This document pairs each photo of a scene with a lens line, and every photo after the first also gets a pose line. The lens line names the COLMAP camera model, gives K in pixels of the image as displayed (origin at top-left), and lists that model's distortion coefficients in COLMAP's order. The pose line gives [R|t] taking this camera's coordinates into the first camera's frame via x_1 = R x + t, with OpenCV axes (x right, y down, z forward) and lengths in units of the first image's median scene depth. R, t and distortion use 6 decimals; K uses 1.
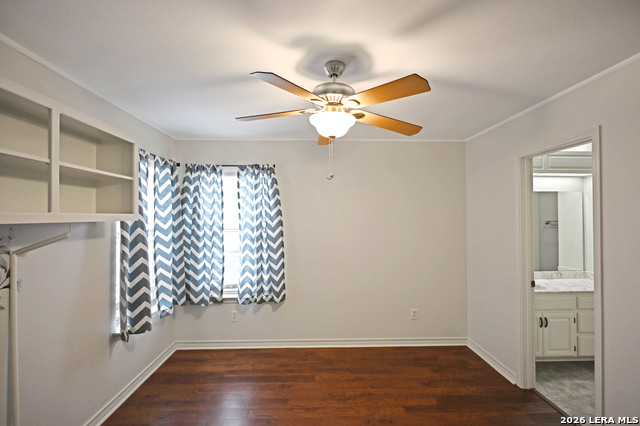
lens RADIAL K [[313.0, 0, 322.6], [0, 313.0, 213.6], [0, 0, 1]] dist [0.000271, -0.000173]
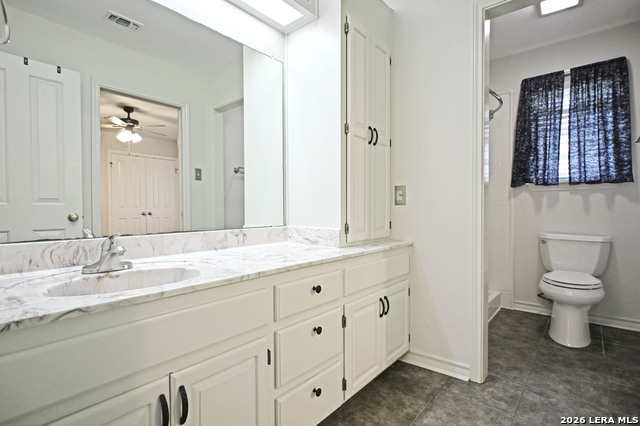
lens RADIAL K [[313.0, 0, 321.0], [0, 313.0, 213.2], [0, 0, 1]] dist [0.000271, -0.000173]
pose [[0.667857, -0.010483, 0.744216, 0.514900], [0.000522, 0.999907, 0.013616, 0.158239], [-0.744289, -0.008705, 0.667800, 0.637484]]
